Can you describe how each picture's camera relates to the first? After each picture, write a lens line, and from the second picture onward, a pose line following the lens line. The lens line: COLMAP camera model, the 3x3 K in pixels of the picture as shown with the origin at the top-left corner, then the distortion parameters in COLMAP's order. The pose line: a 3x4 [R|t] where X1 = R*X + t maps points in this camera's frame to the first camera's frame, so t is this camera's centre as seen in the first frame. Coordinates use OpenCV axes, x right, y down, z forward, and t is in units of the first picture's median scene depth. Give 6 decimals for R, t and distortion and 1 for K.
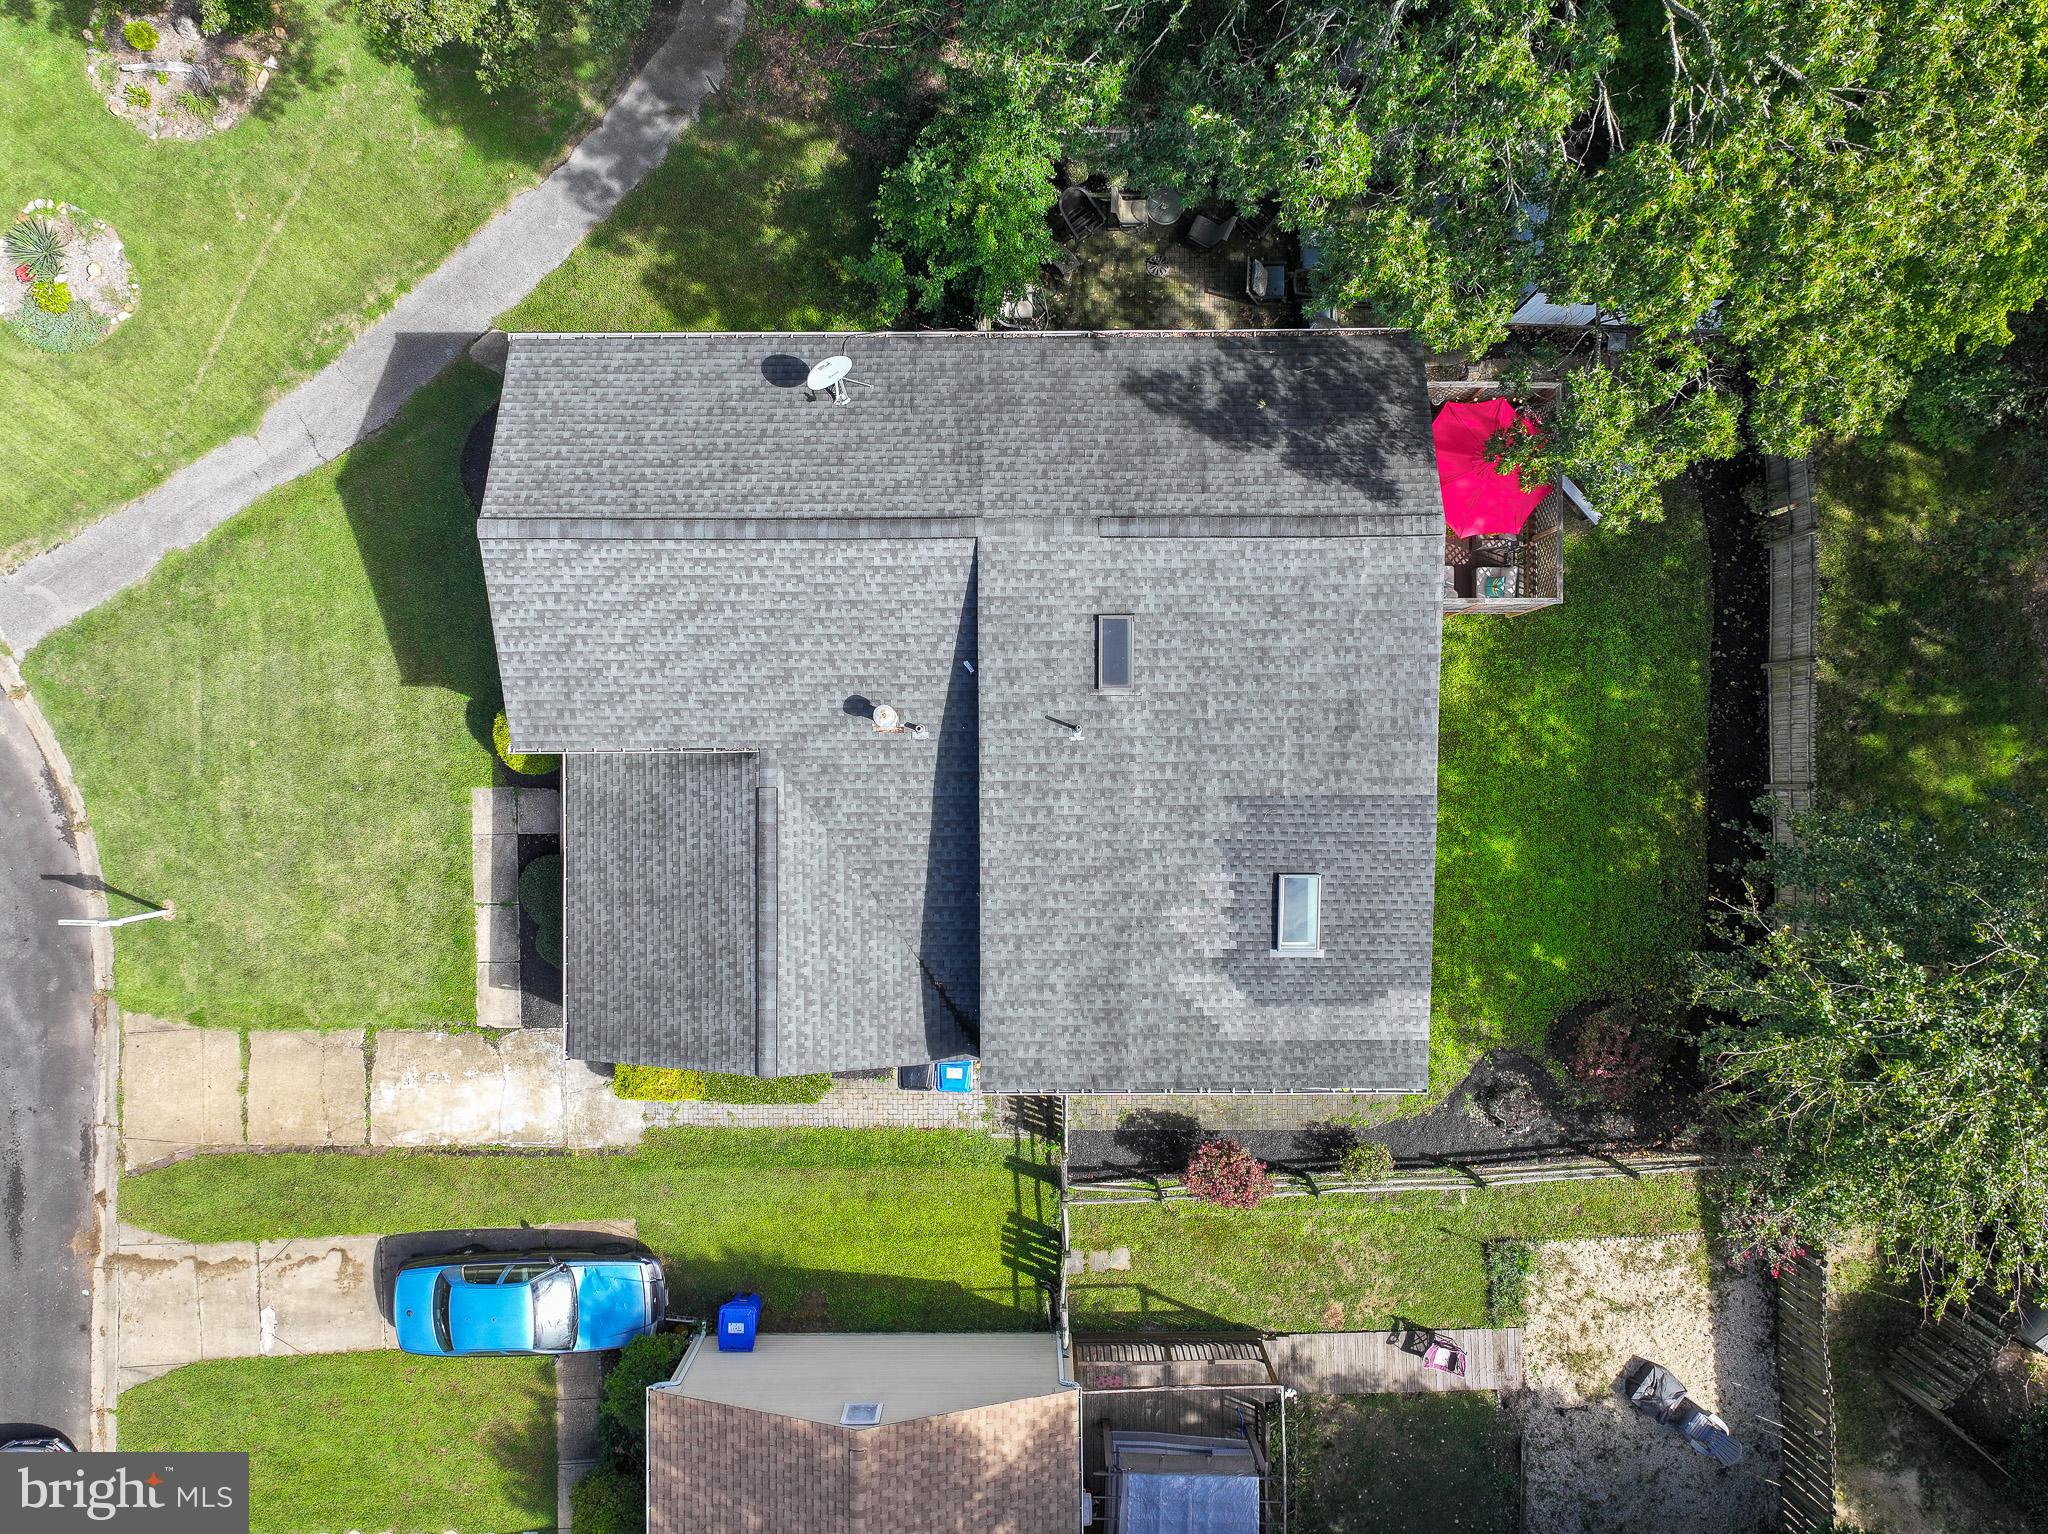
lens RADIAL K [[1403.0, 0, 1024.0], [0, 1403.0, 767.0], [0, 0, 1]] dist [-0.001702, -0.002212]
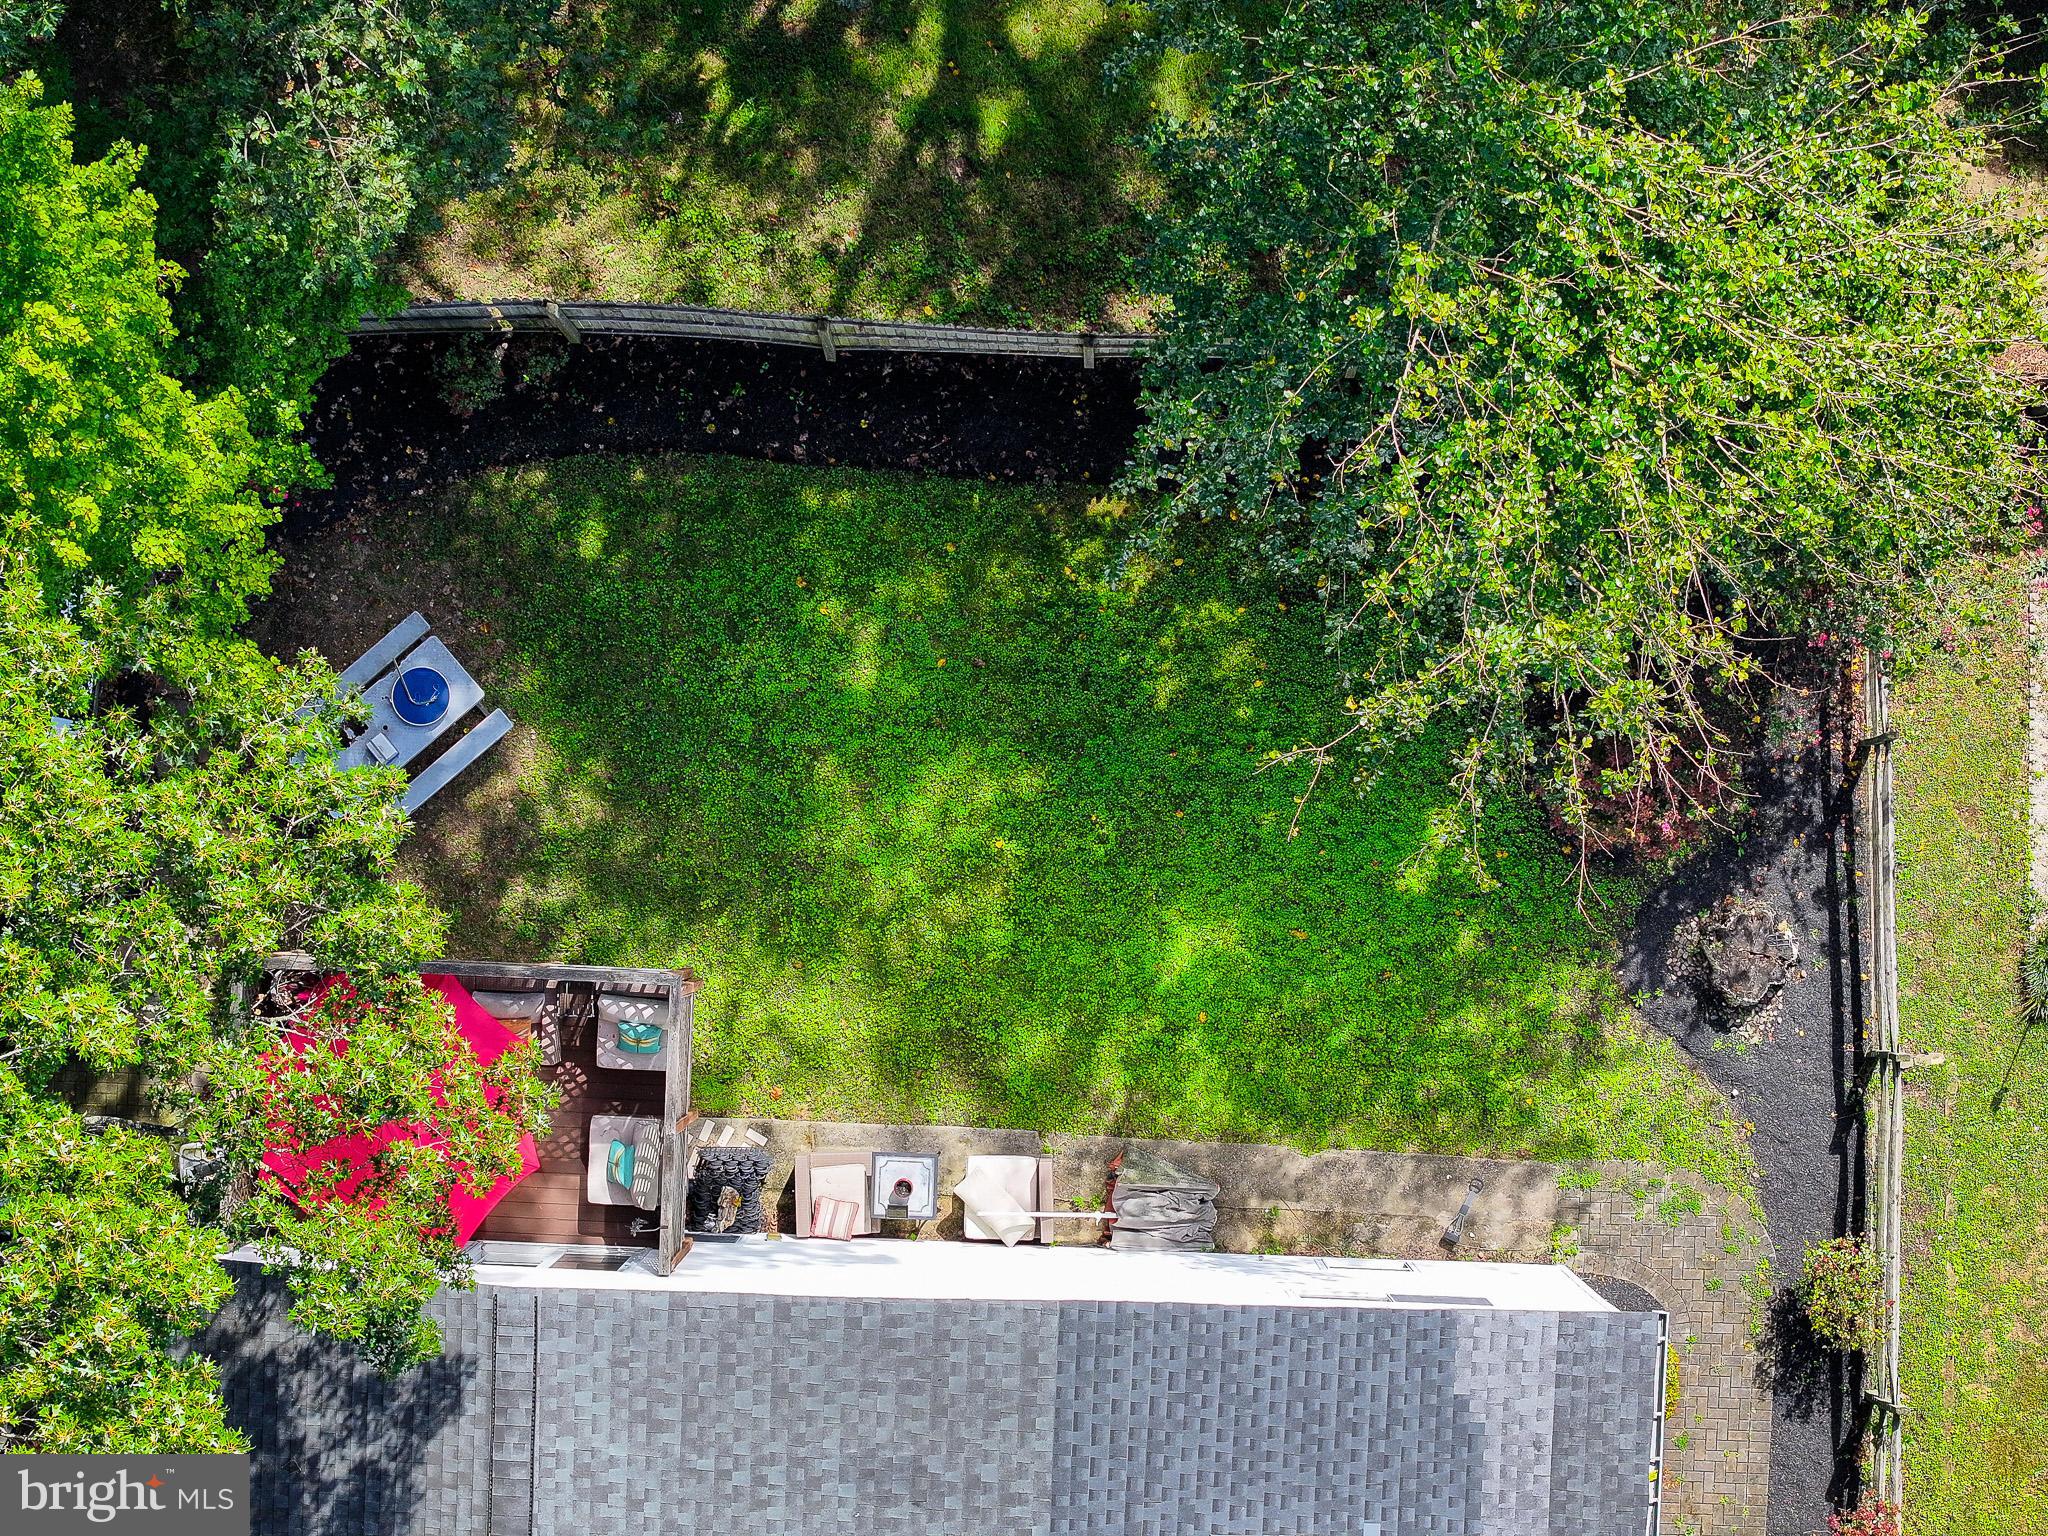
lens RADIAL K [[4118.3, 0, 945.6], [0, 4118.3, 868.8], [0, 0, 1]] dist [-0.362879, 2.400173]
pose [[0.042596, -0.999083, -0.004385, 0.370499], [0.998917, 0.042670, -0.018537, 0.001054], [0.018707, -0.003590, 0.999819, -0.361167]]
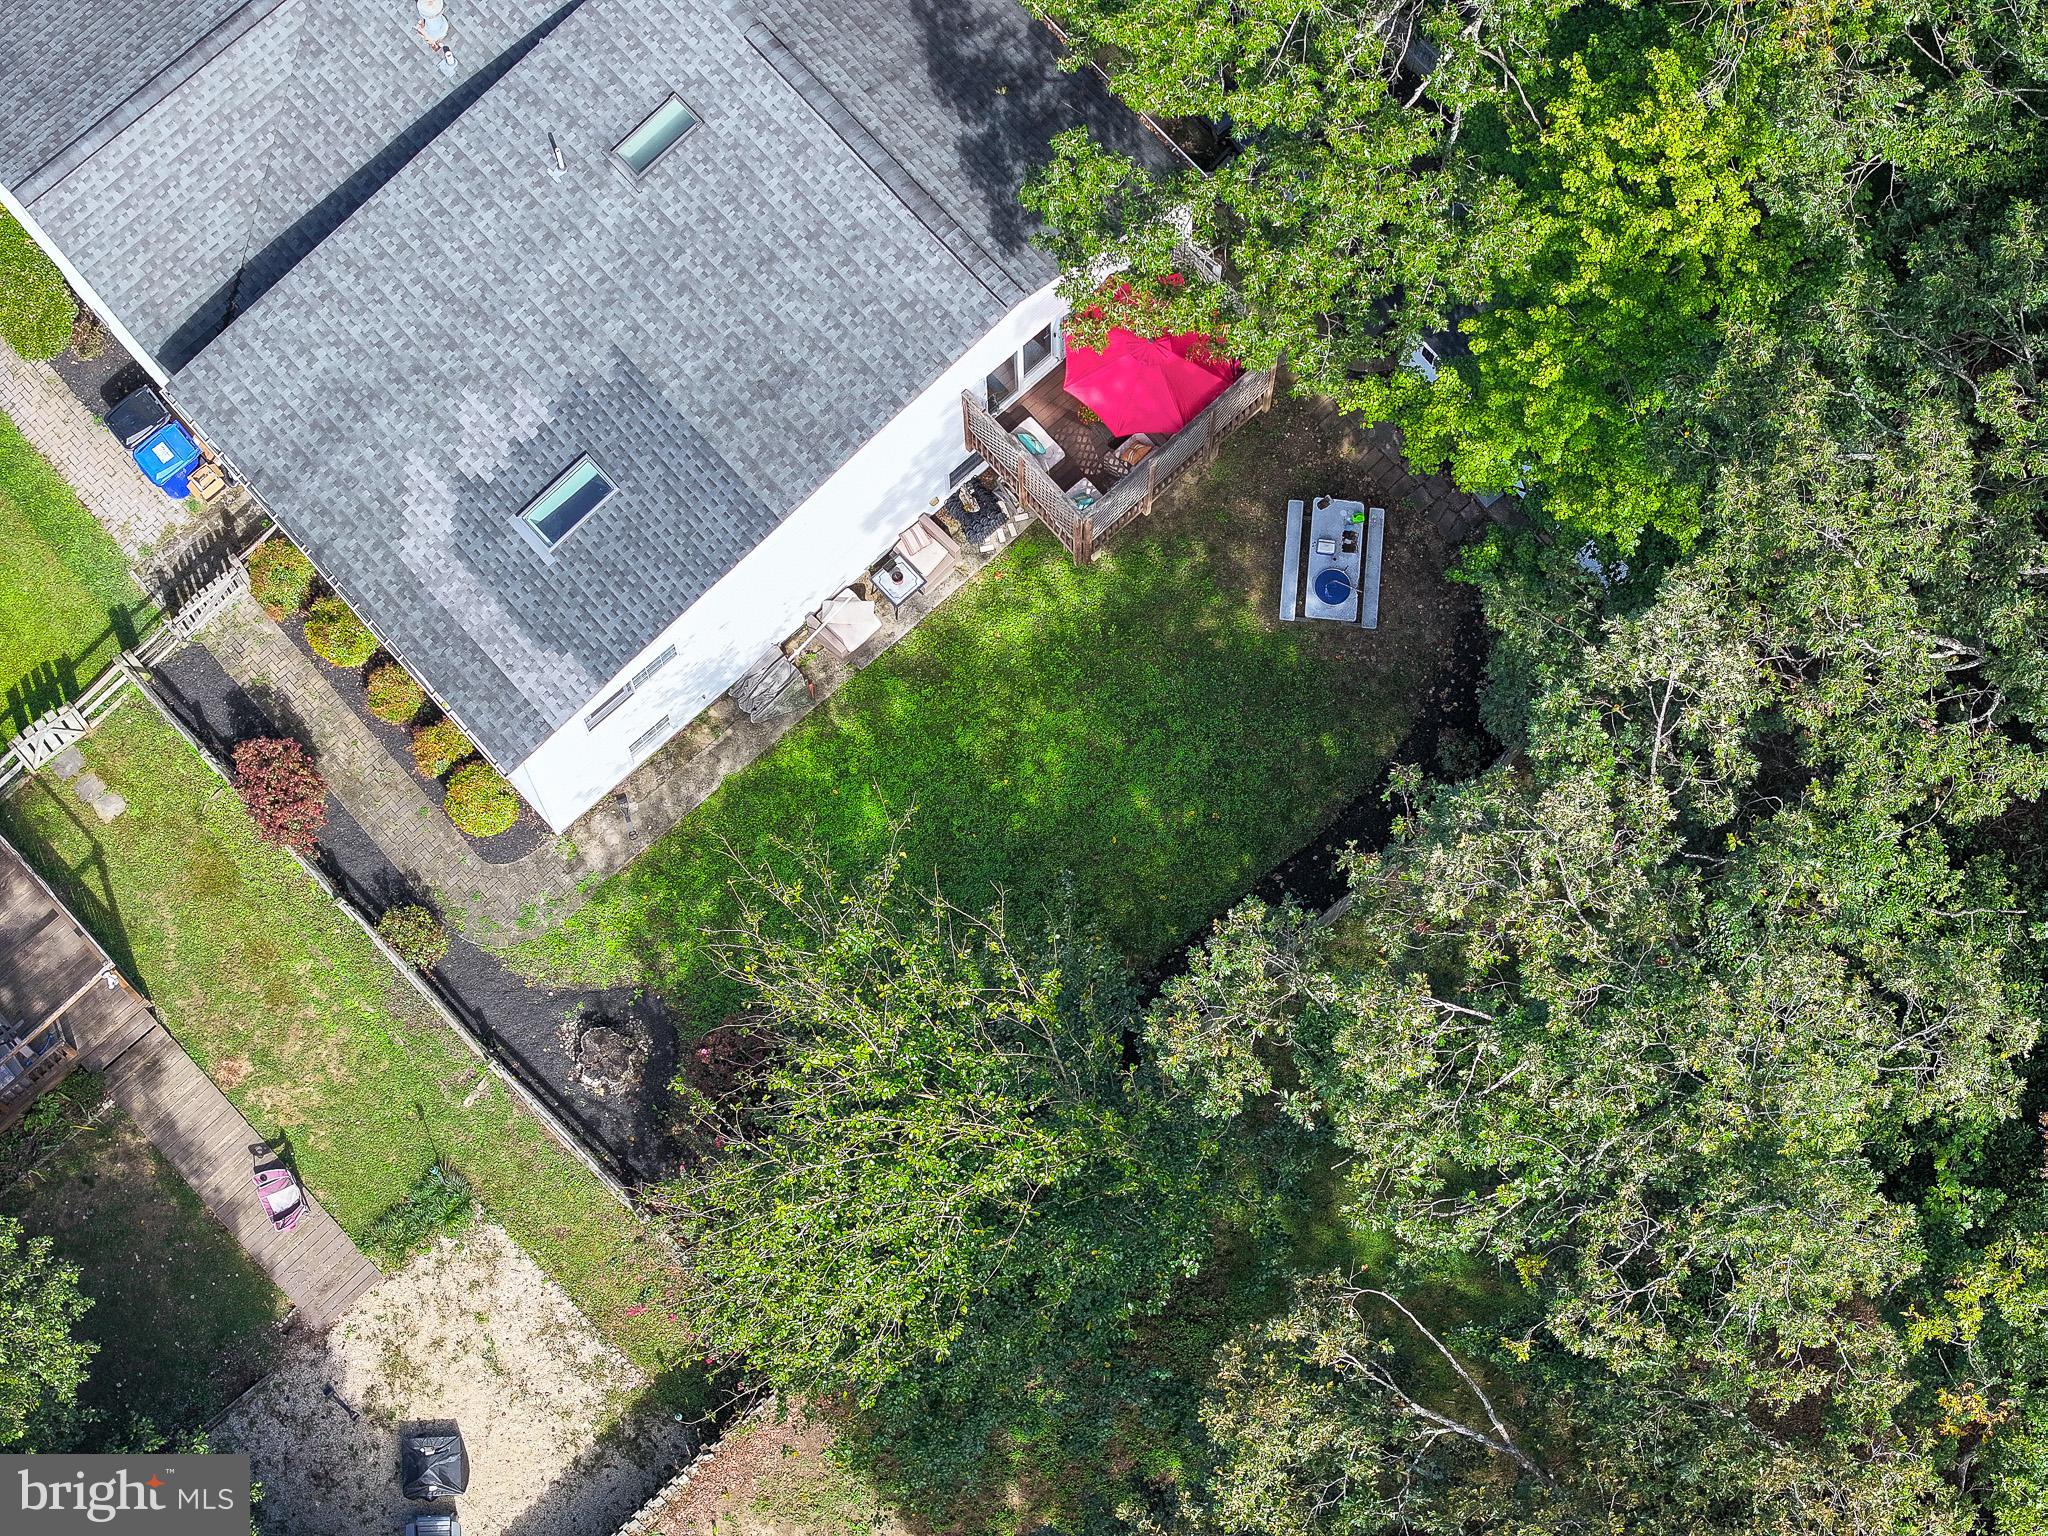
lens RADIAL K [[4118.3, 0, 945.6], [0, 4118.3, 868.8], [0, 0, 1]] dist [-0.362879, 2.400173]
pose [[0.661634, 0.727323, -0.182321, 0.773747], [-0.749343, 0.650100, -0.125922, 0.313809], [0.026941, 0.219935, 0.975142, -1.064088]]
